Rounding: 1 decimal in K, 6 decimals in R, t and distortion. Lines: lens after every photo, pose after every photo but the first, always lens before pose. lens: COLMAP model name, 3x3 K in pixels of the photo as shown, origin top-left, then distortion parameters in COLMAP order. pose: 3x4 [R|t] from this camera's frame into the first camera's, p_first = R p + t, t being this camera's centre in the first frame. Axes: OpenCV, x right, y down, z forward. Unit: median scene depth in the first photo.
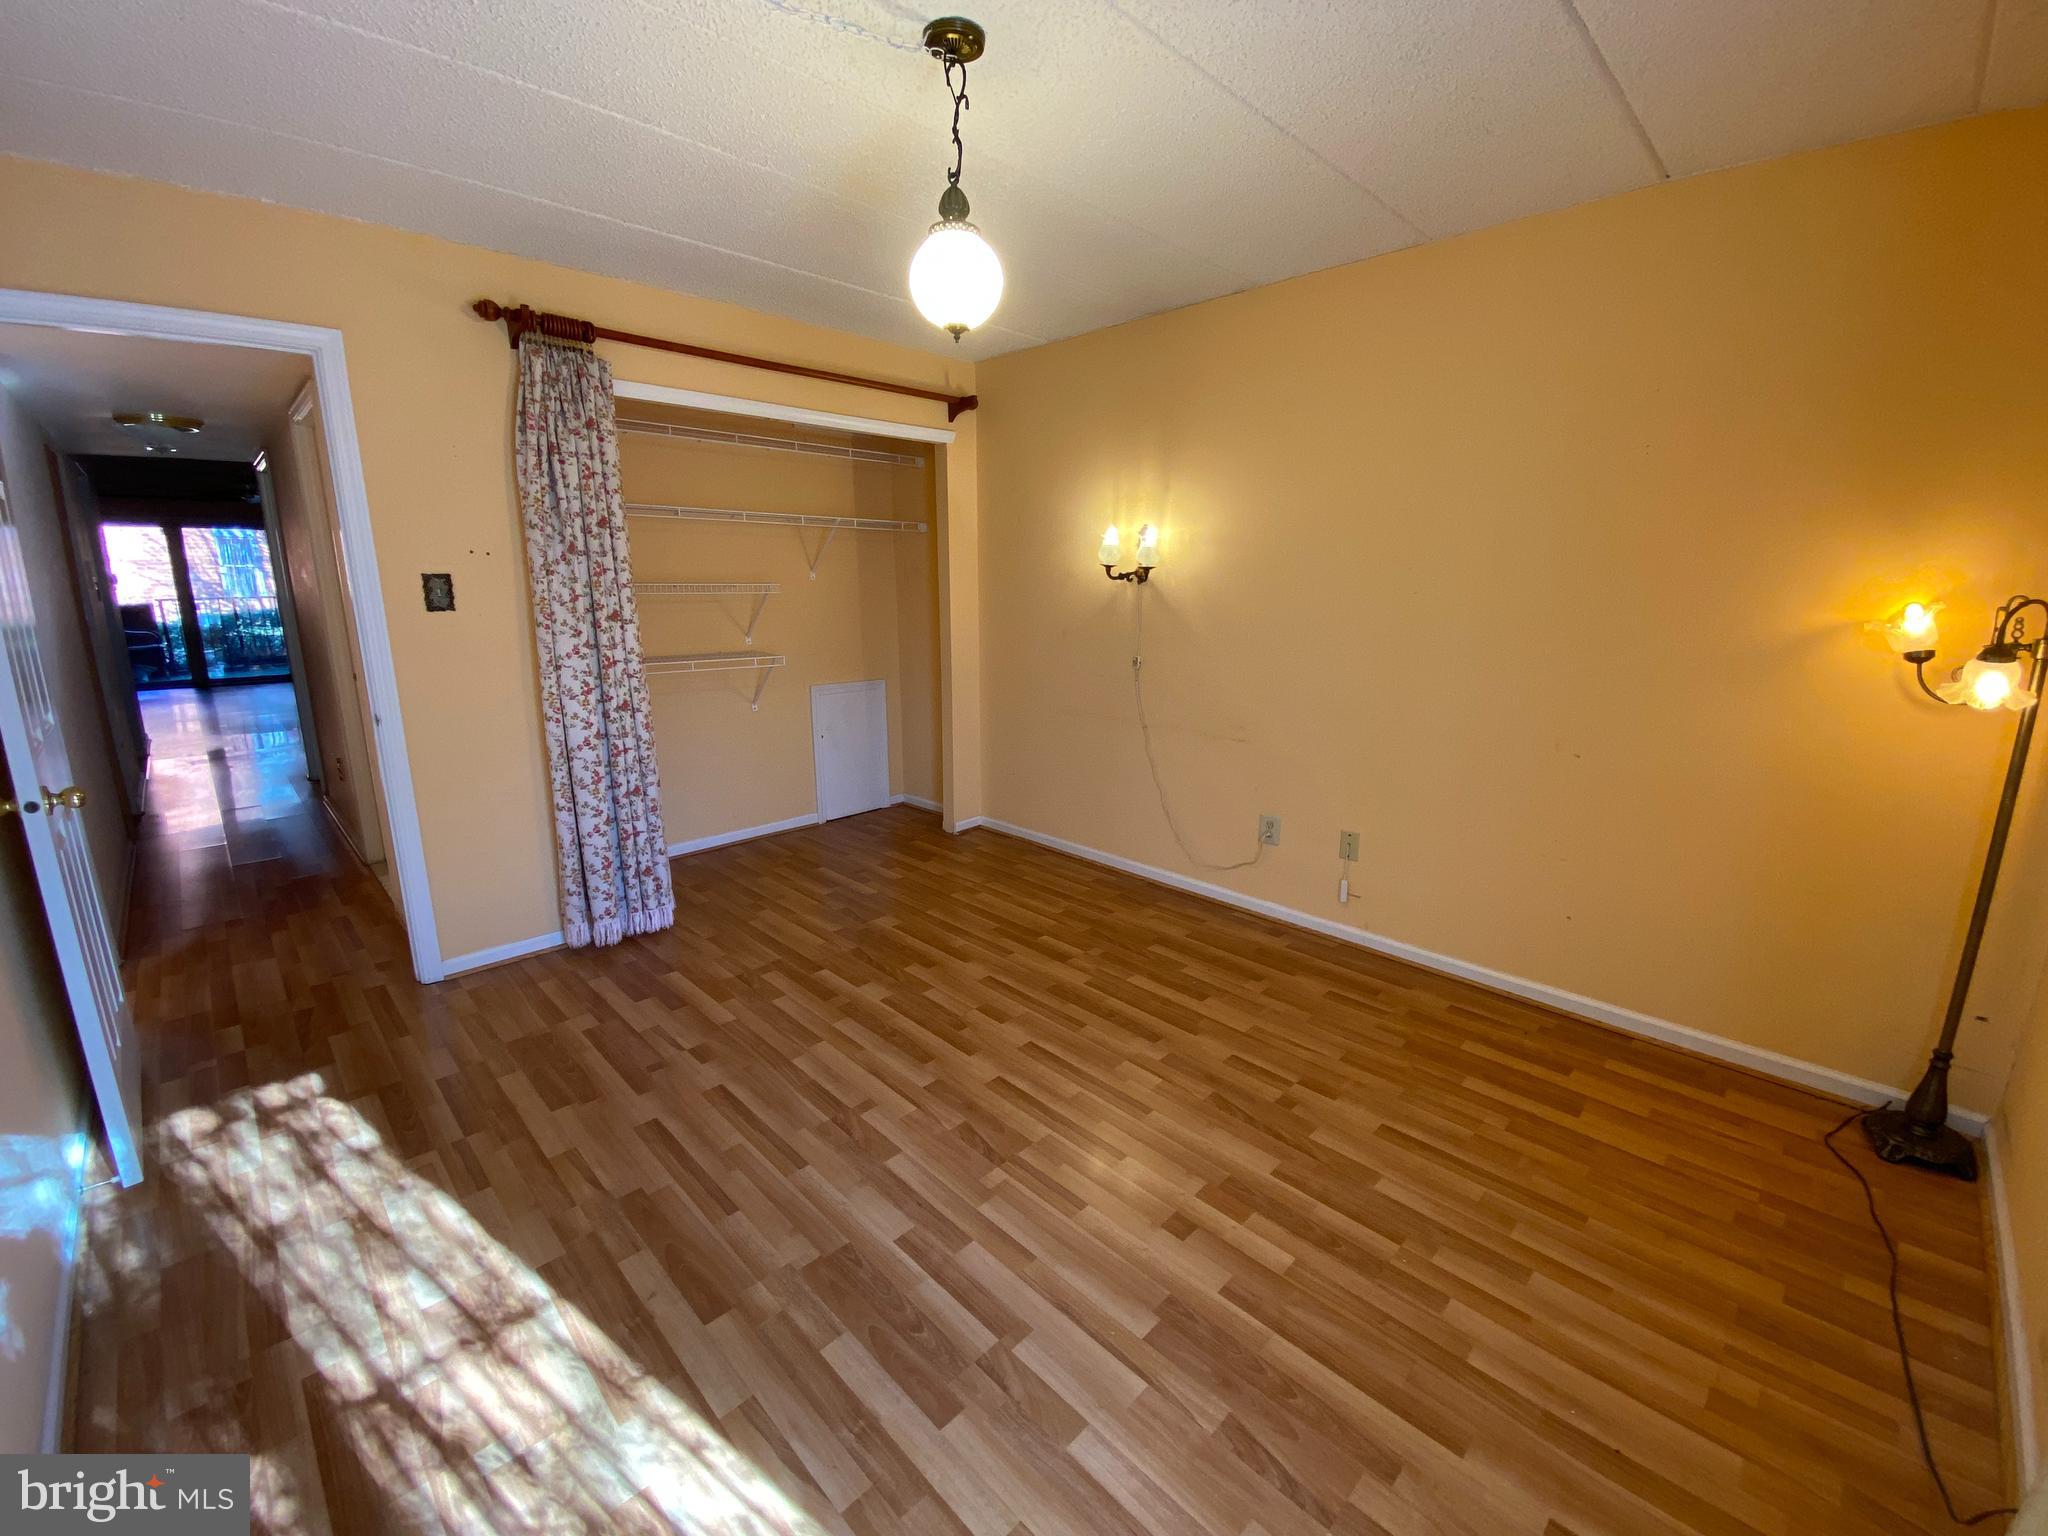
lens RADIAL K [[844.0, 0, 1019.2], [0, 844.0, 763.5], [0, 0, 1]] dist [0.033591, -0.024764]
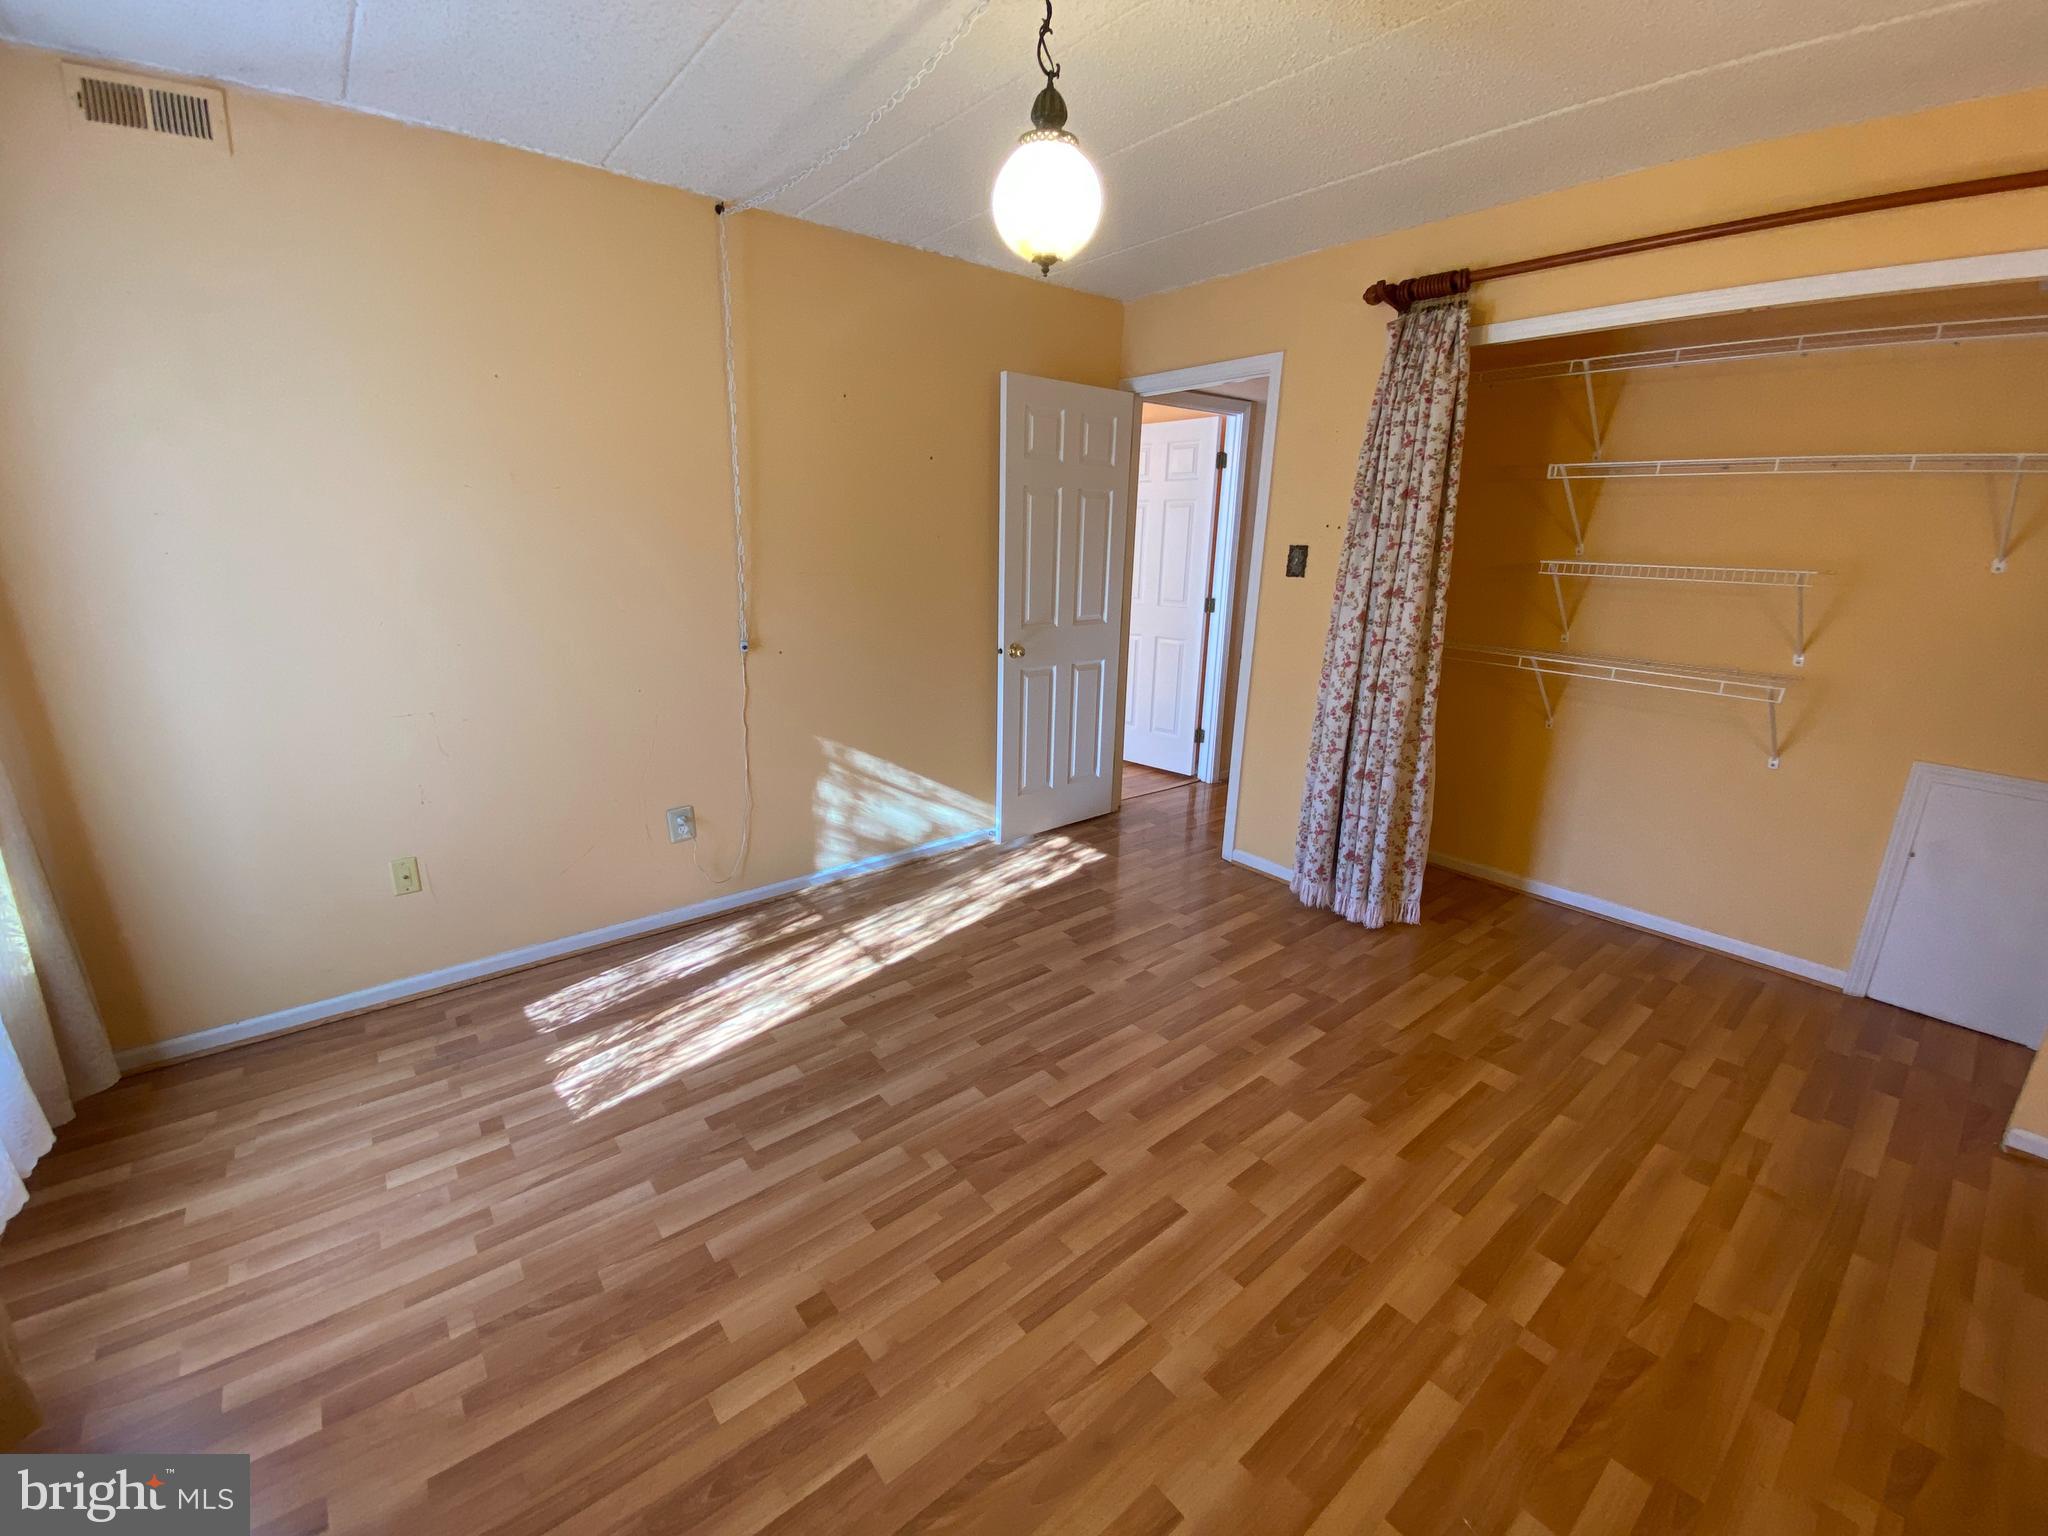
lens RADIAL K [[844.0, 0, 1019.2], [0, 844.0, 763.5], [0, 0, 1]] dist [0.033591, -0.024764]
pose [[-0.107048, 0.264917, -0.958311, 0.700982], [-0.234703, 0.929876, 0.283274, -0.220224], [0.966155, 0.255243, -0.037364, 0.897917]]
